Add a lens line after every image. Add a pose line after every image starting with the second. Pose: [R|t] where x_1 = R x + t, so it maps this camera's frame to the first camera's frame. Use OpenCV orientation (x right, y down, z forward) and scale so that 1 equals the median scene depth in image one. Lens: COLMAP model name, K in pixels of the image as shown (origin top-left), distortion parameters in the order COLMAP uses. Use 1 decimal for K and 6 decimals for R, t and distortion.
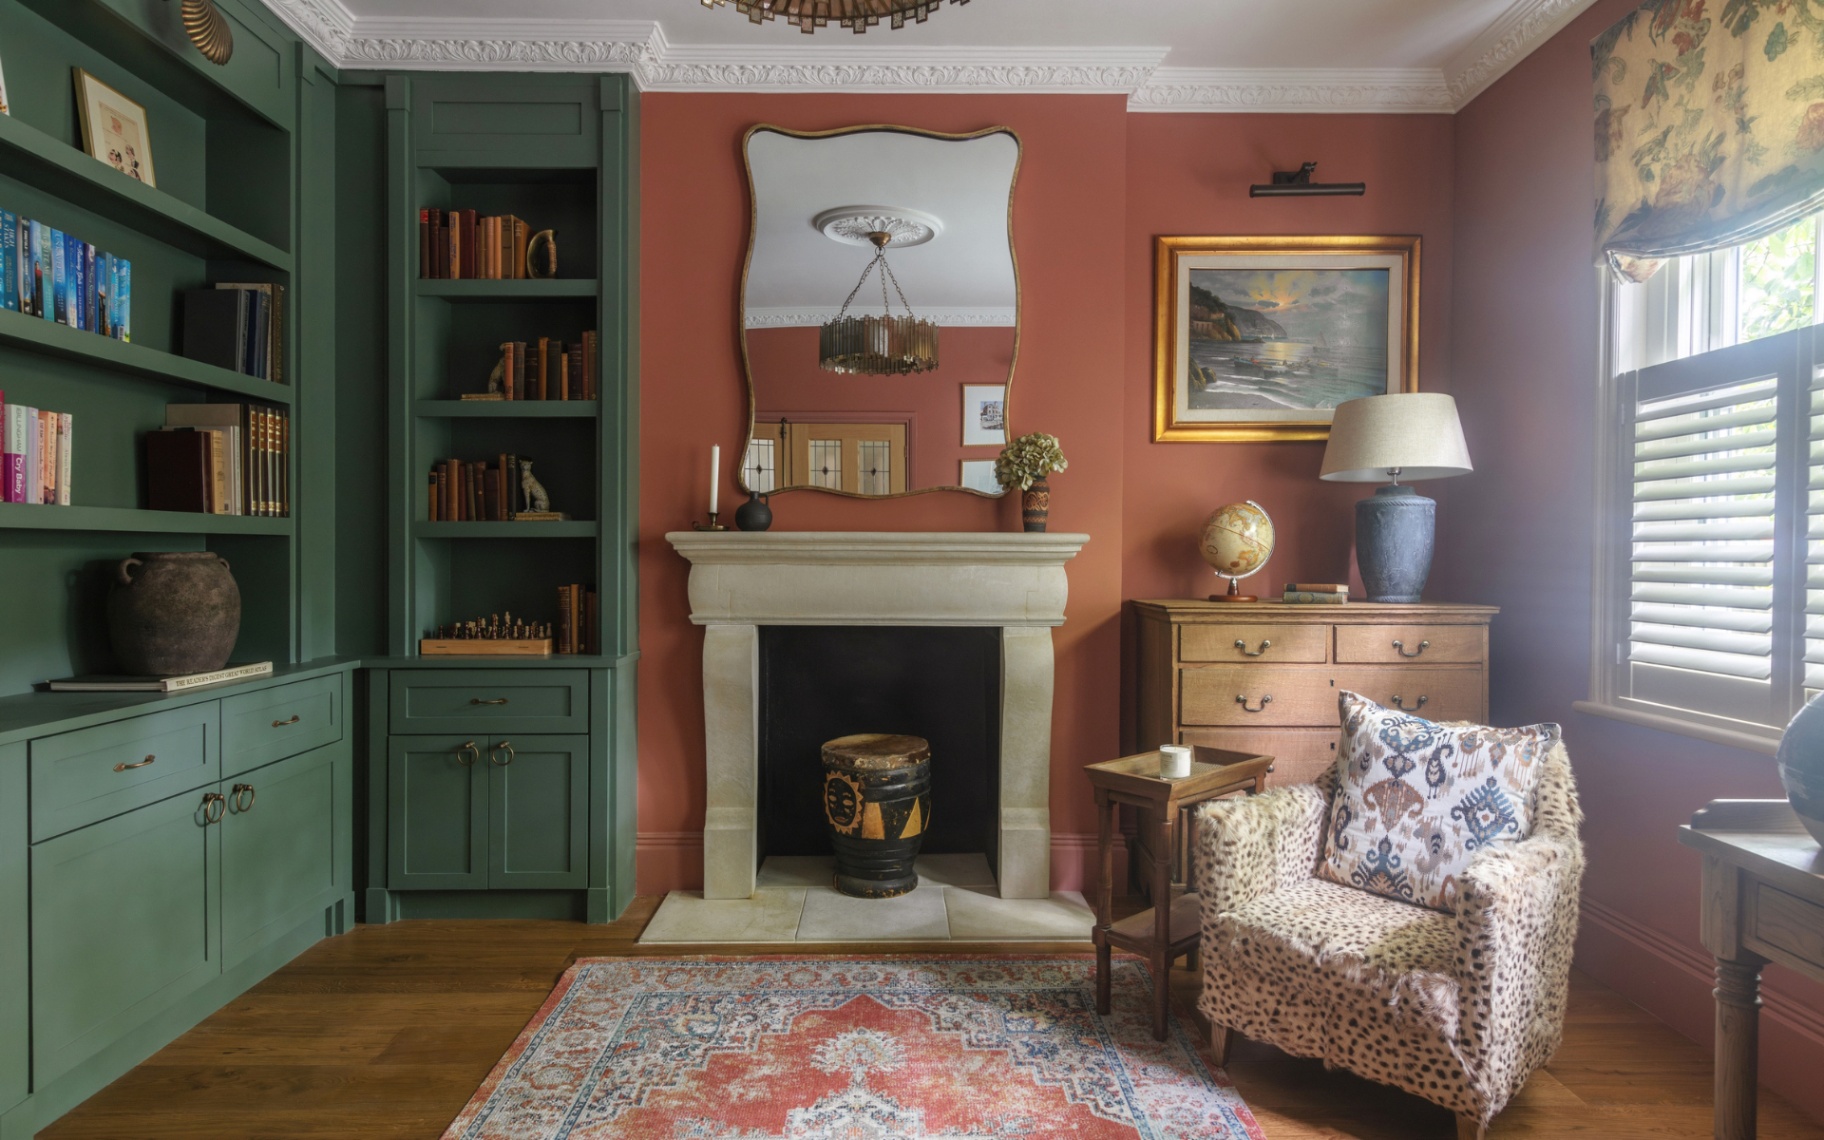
lens RADIAL K [[1088.6, 0, 912.0], [0, 1088.6, 570.0], [0, 0, 1]] dist [0.003032, -0.002927]
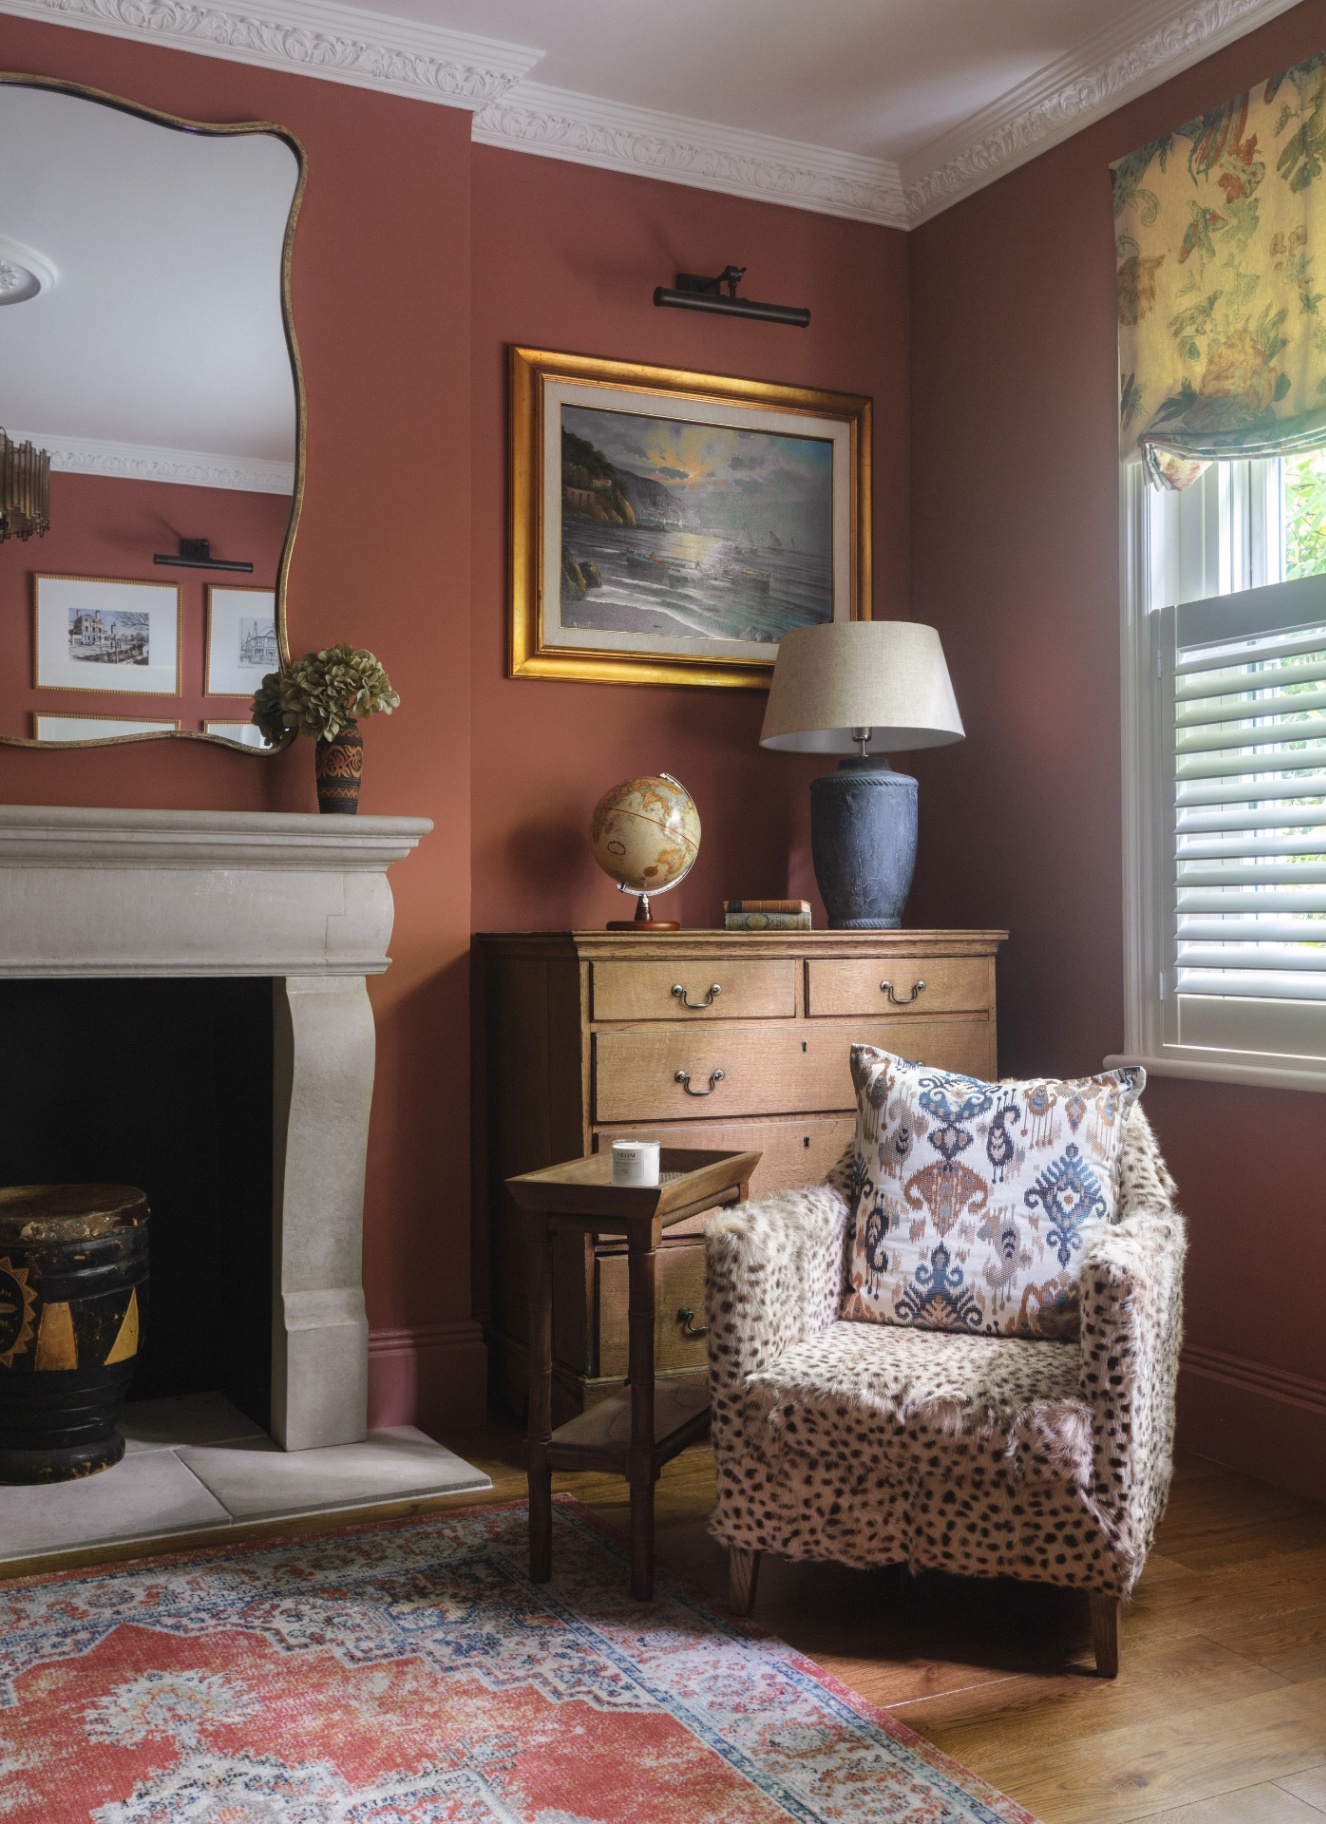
lens RADIAL K [[2031.1, 0, 663.0], [0, 2031.1, 912.0], [0, 0, 1]] dist [-0.017380, 0.029578]
pose [[0.878763, 0.004261, 0.477240, -0.325553], [0.014295, 0.999276, -0.035245, 0.074818], [-0.477045, 0.037795, 0.878066, -0.053617]]
